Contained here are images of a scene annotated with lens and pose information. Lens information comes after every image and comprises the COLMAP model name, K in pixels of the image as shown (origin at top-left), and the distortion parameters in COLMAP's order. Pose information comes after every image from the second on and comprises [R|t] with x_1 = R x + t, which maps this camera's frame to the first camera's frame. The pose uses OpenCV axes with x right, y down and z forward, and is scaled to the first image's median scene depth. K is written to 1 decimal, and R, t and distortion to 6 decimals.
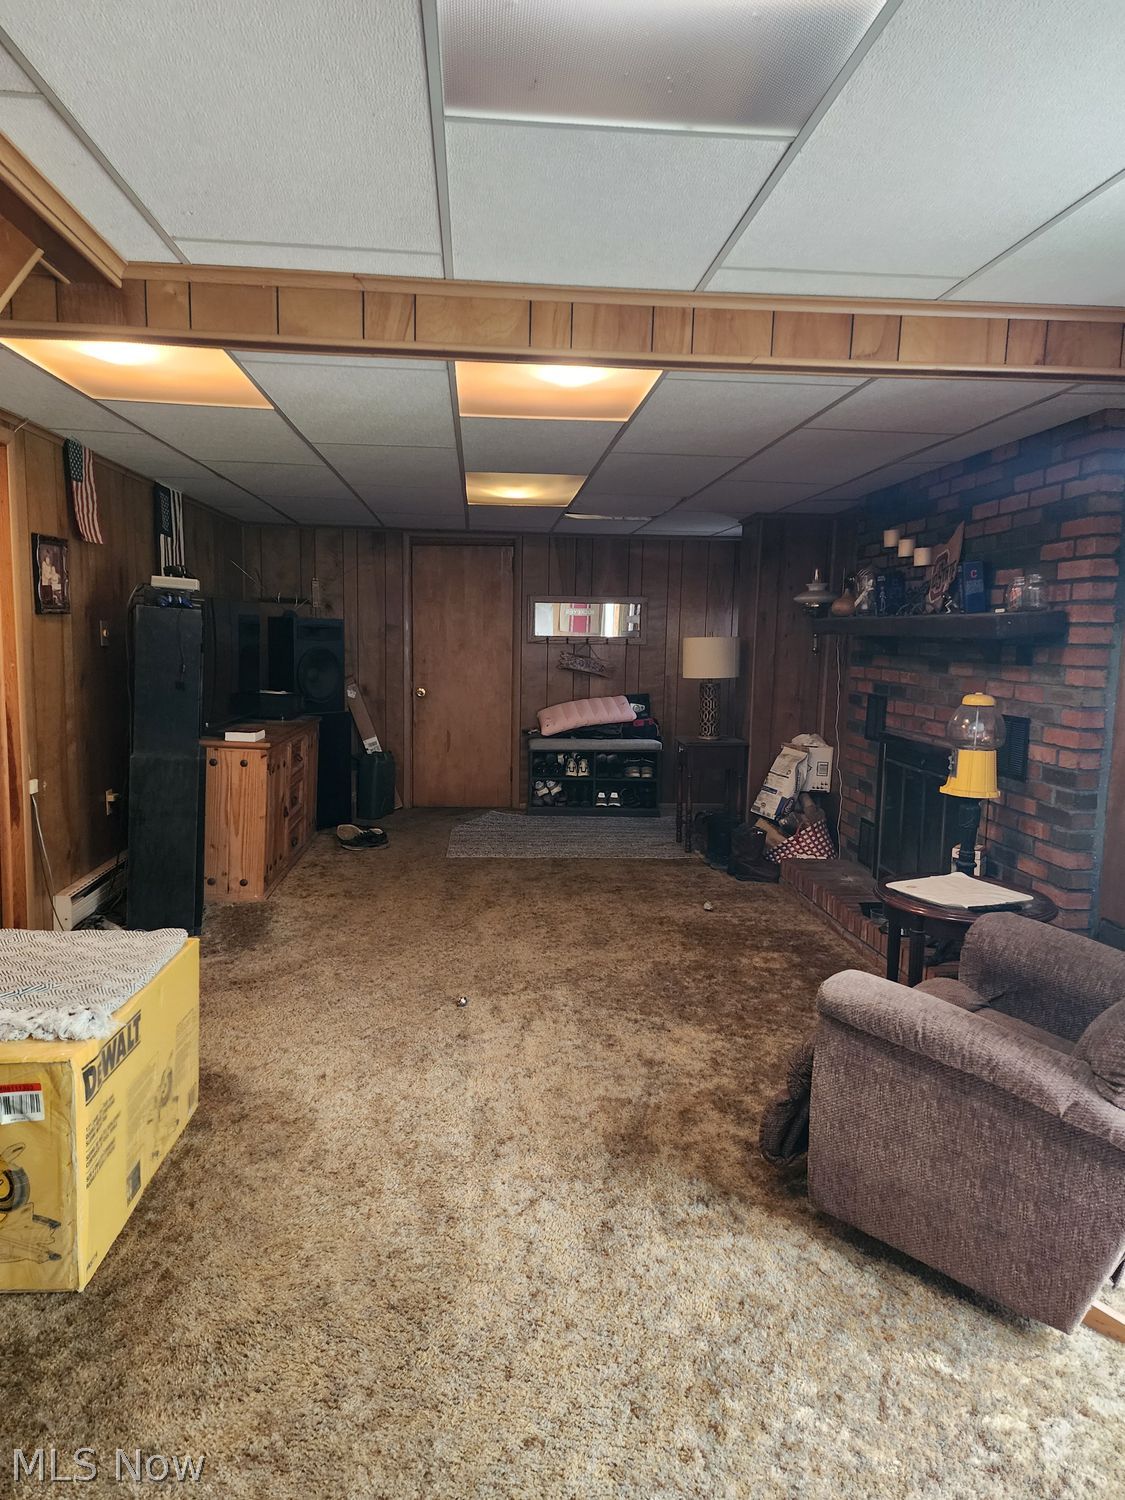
lens RADIAL K [[1013.3, 0, 564.1], [0, 1013.3, 749.2], [0, 0, 1]] dist [0.041532, -0.014593]
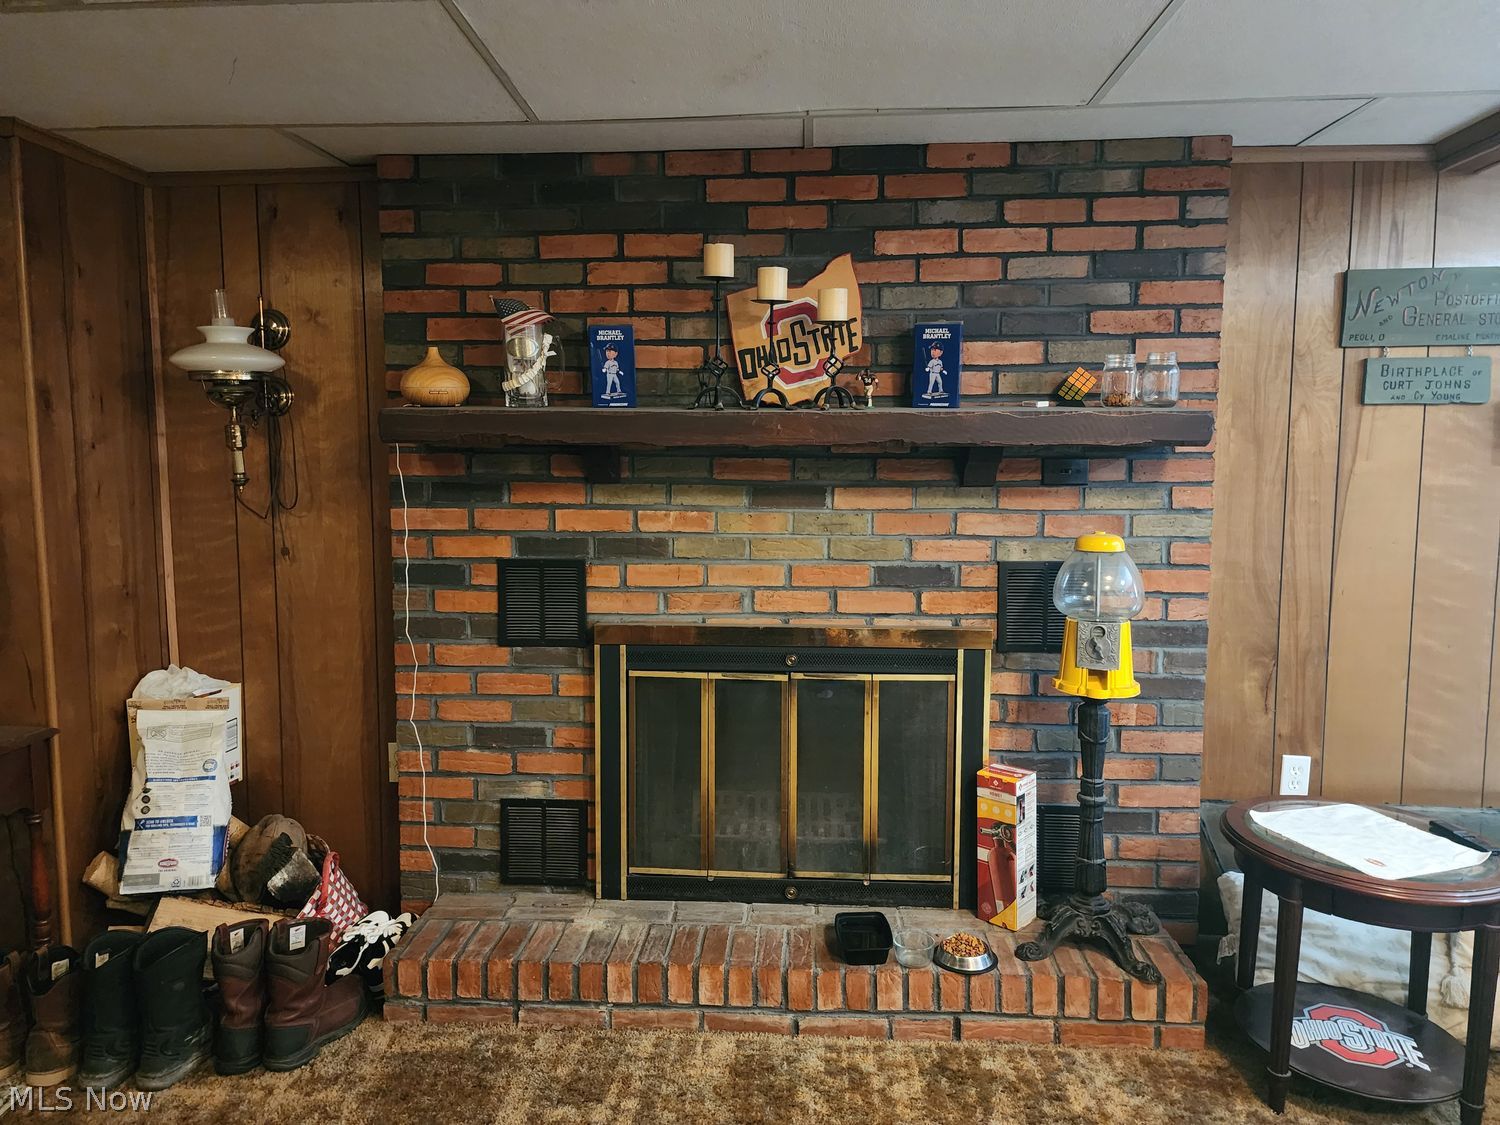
lens RADIAL K [[1013.3, 0, 732.7], [0, 1013.3, 541.2], [0, 0, 1]] dist [0.041532, -0.014593]
pose [[0.148011, -0.117394, 0.981994, -0.179443], [0.116841, 0.988052, 0.100507, -0.099102], [-0.982059, 0.099861, 0.159959, 0.789461]]
